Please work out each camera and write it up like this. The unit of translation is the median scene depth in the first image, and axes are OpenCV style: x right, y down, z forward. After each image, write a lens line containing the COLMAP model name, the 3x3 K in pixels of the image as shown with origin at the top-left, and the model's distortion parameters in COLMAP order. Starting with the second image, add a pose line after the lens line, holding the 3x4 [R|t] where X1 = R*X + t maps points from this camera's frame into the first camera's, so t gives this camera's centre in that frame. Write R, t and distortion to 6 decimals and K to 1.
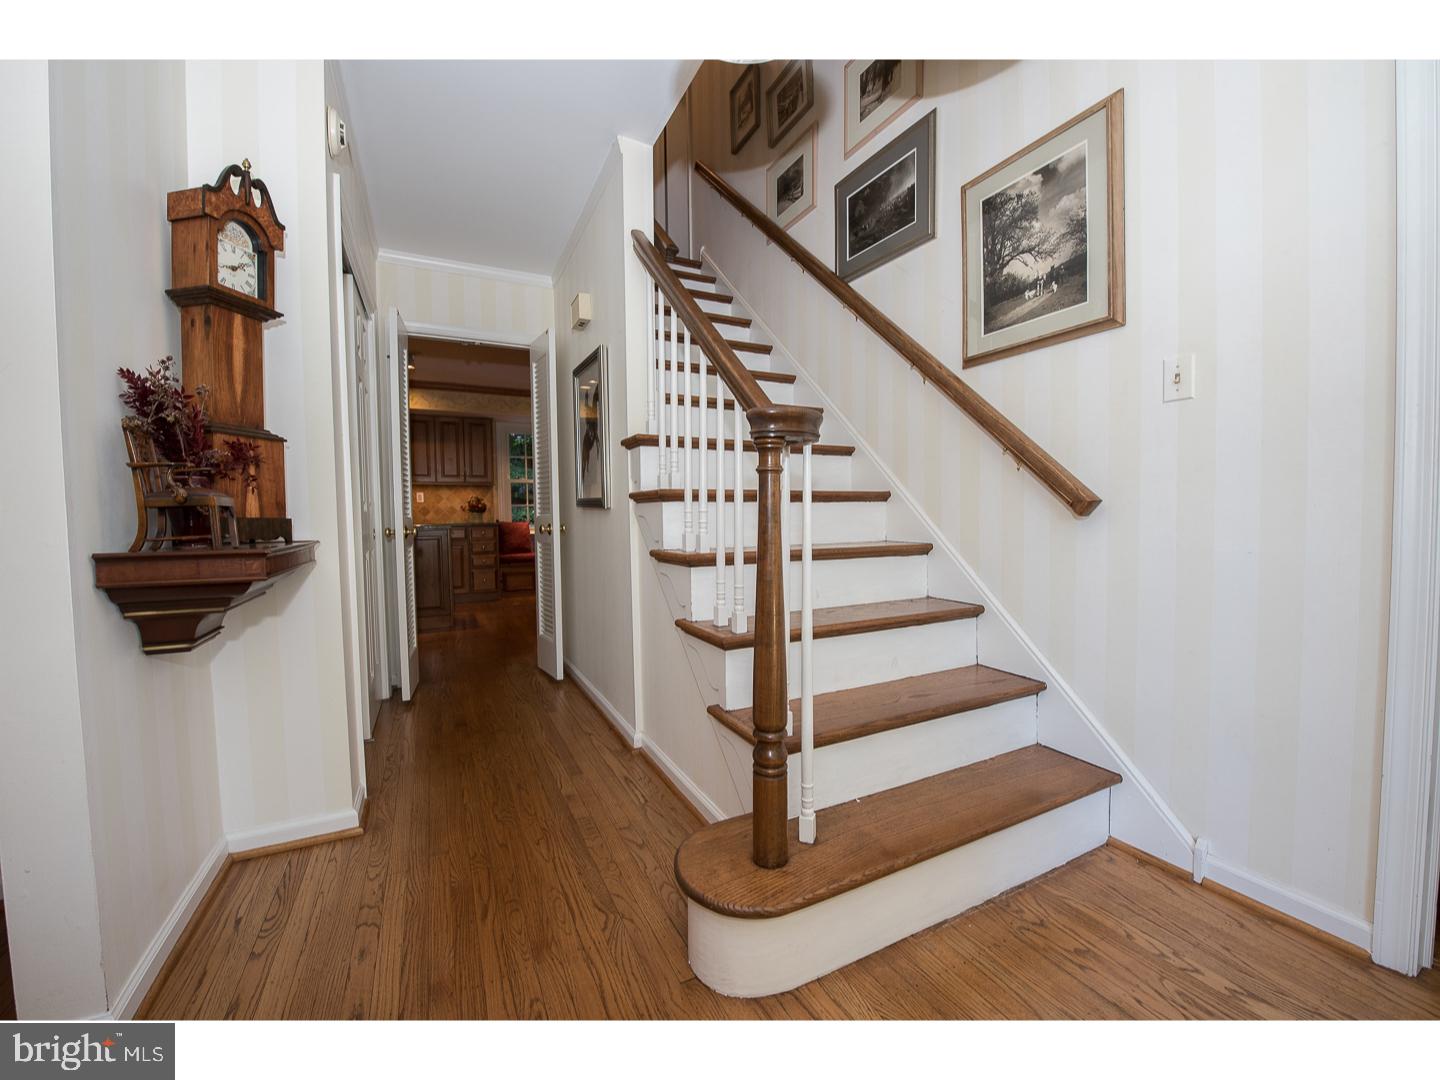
lens RADIAL K [[572.8, 0, 721.9], [0, 572.8, 539.0], [0, 0, 1]] dist [-0.021306, -0.001047]
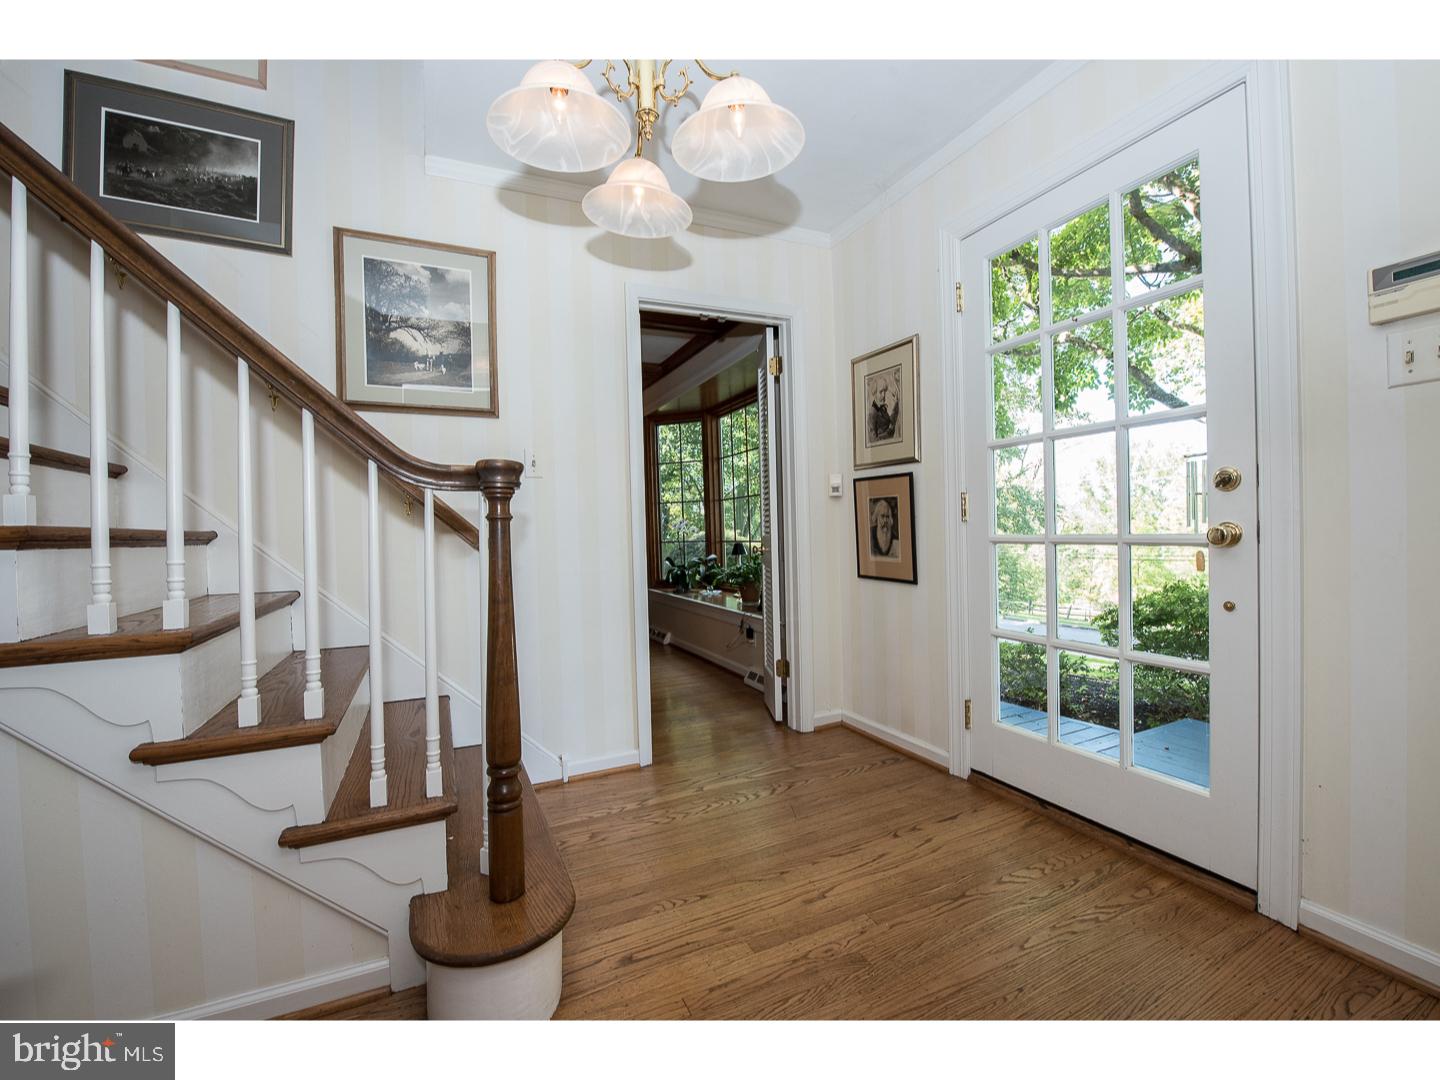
lens RADIAL K [[617.0, 0, 719.8], [0, 617.0, 532.0], [0, 0, 1]] dist [-0.002700, -0.000584]
pose [[0.035258, 0.008787, 0.999340, -0.727977], [0.067732, 0.997641, -0.011162, -0.035902], [-0.997080, 0.068081, 0.034580, 0.376445]]
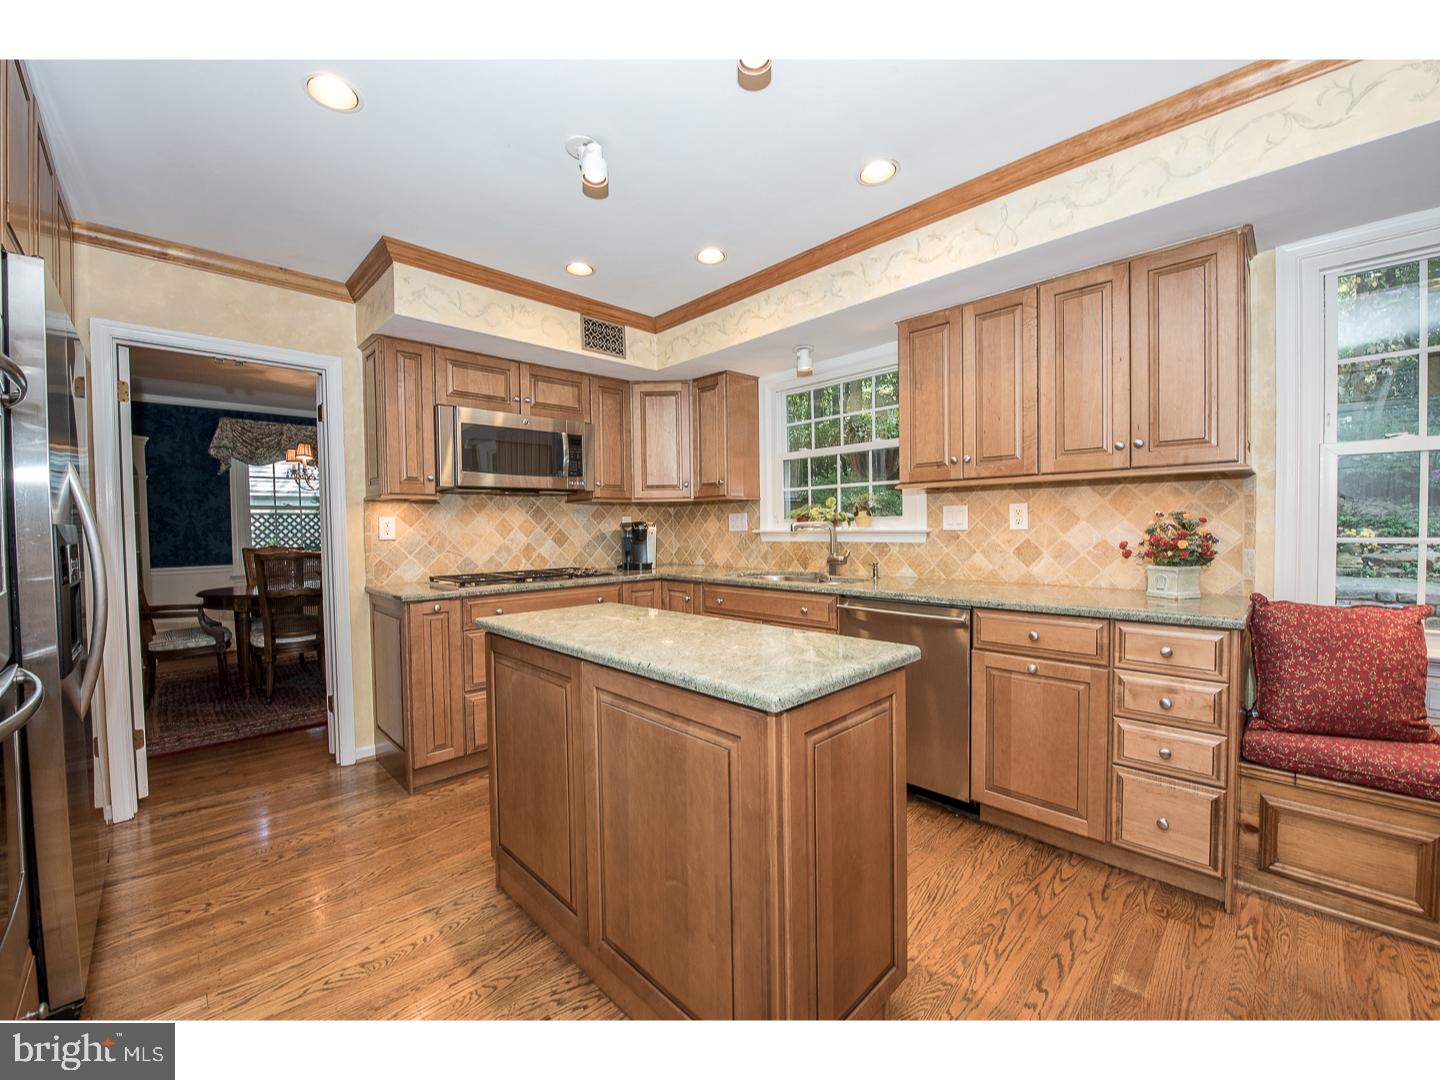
lens RADIAL K [[572.8, 0, 724.3], [0, 572.8, 541.9], [0, 0, 1]] dist [-0.021306, -0.001047]
pose [[0.305745, 0.036887, -0.951399, -0.025543], [-0.043969, 0.998730, 0.024592, -0.006413], [0.951098, 0.034313, 0.306978, 0.079542]]
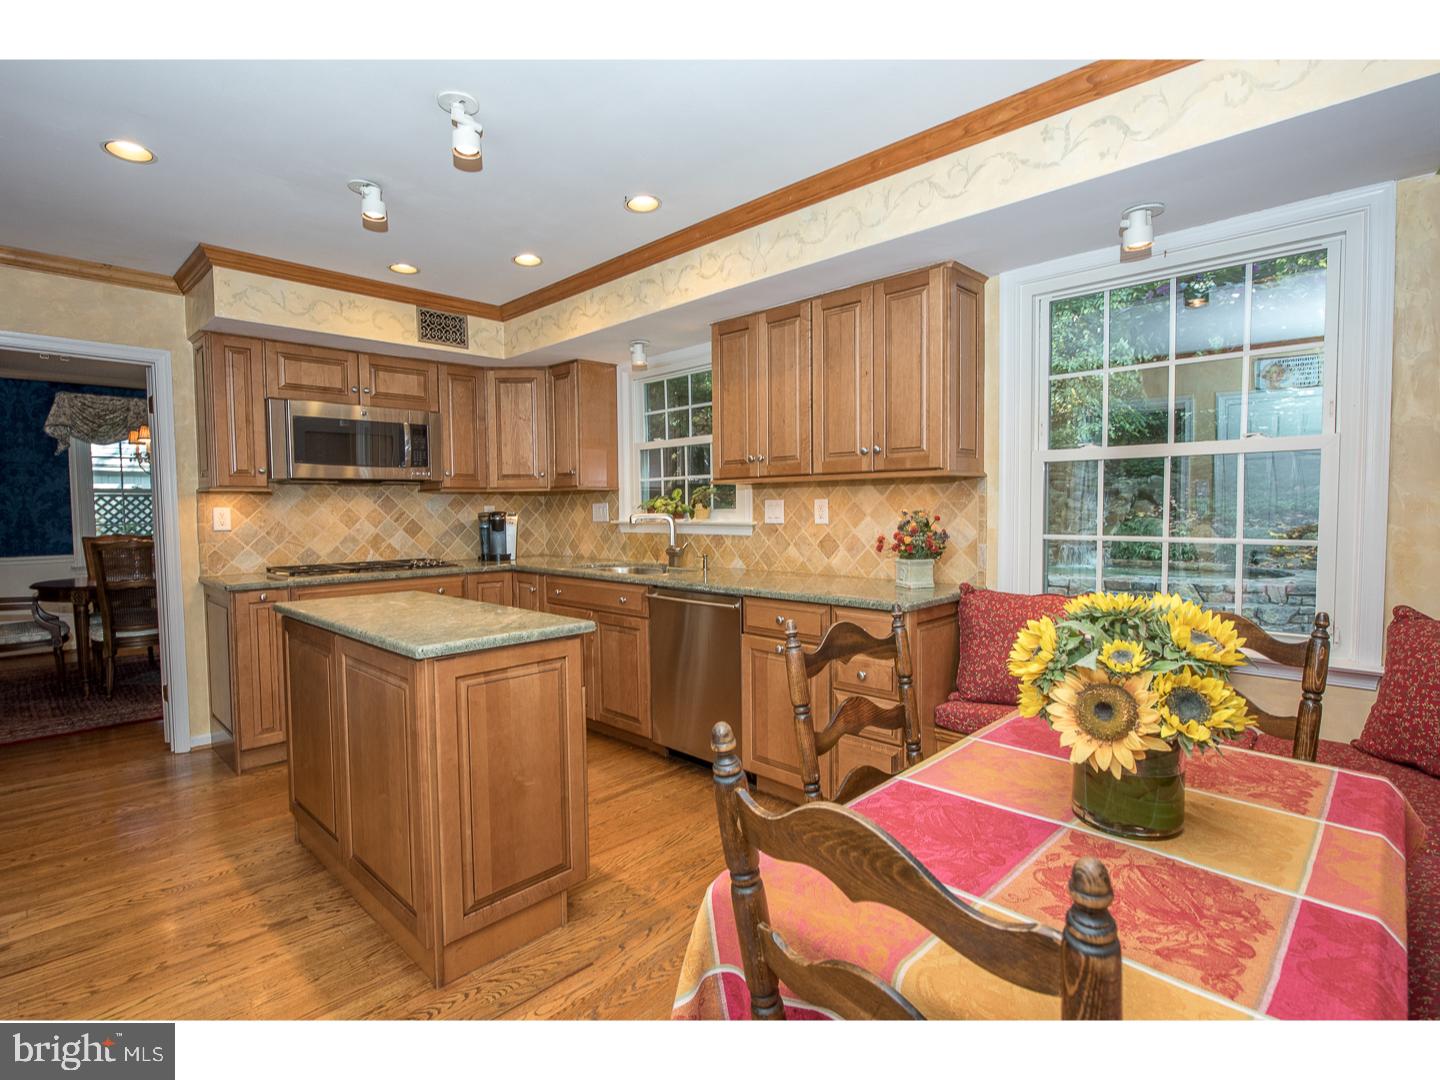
lens RADIAL K [[703.8, 0, 731.5], [0, 703.8, 540.7], [0, 0, 1]] dist [-0.018484, 0.000700]
pose [[0.334629, 0.055826, -0.940695, -0.008678], [-0.048467, 0.997942, 0.041983, -0.007981], [0.941103, 0.031544, 0.336646, 0.088578]]
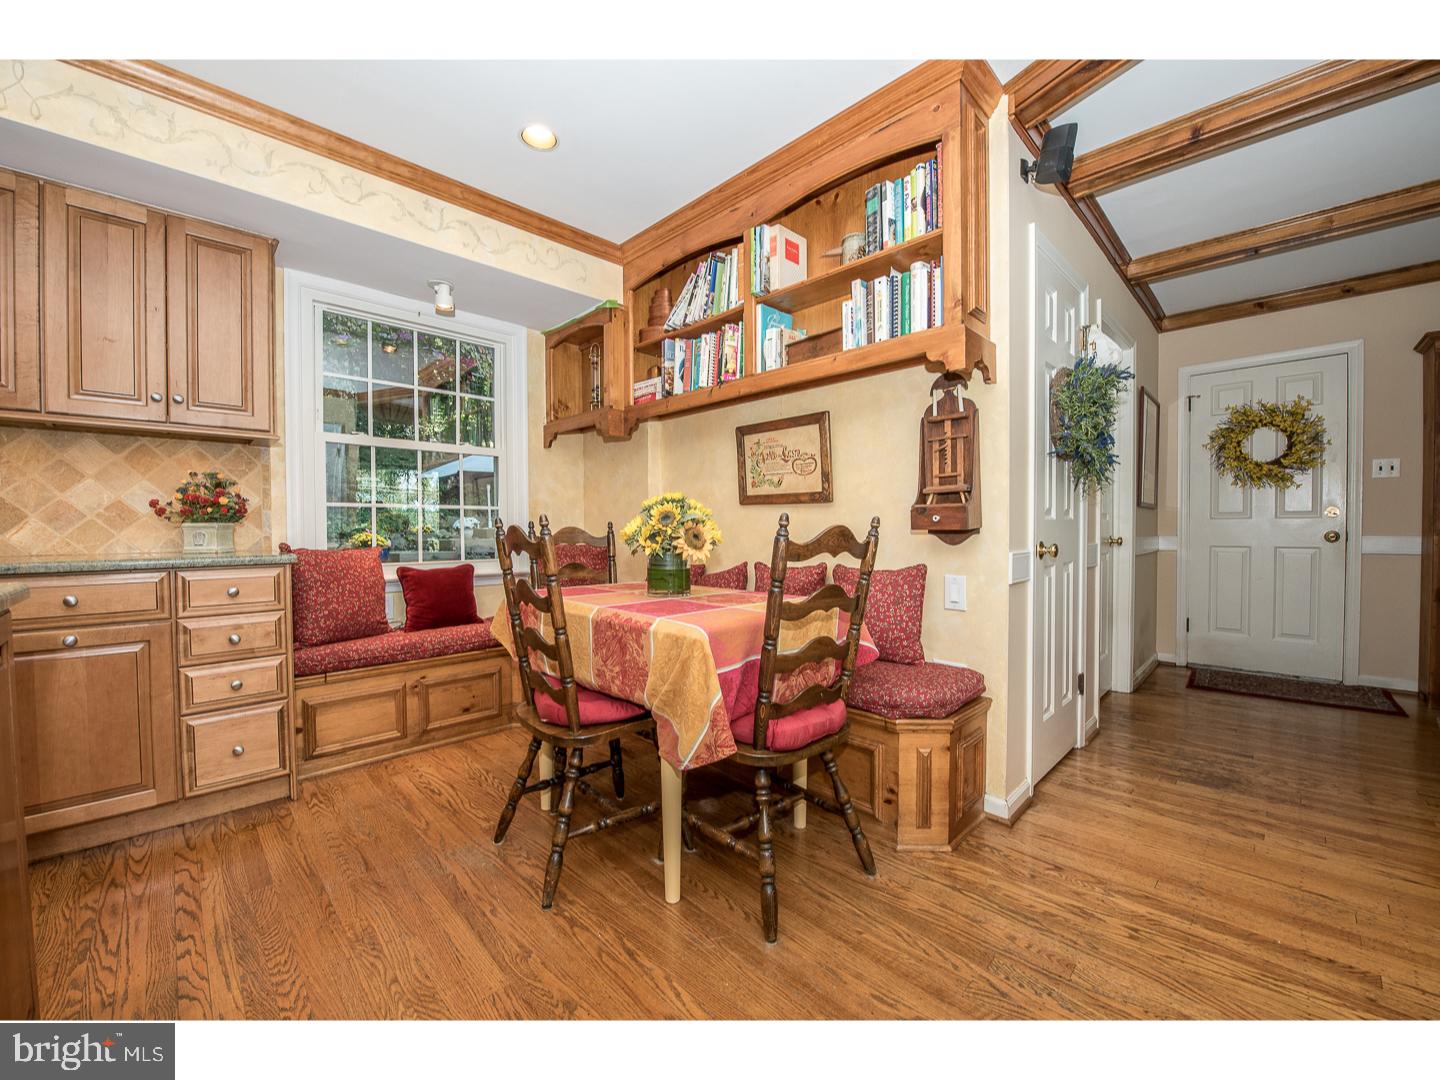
lens RADIAL K [[572.8, 0, 718.7], [0, 572.8, 539.6], [0, 0, 1]] dist [-0.021306, -0.001047]
pose [[0.952527, 0.000945, 0.304452, -0.029688], [0.010976, 0.999238, -0.037444, -0.002433], [-0.304256, 0.039008, 0.951791, 0.071492]]
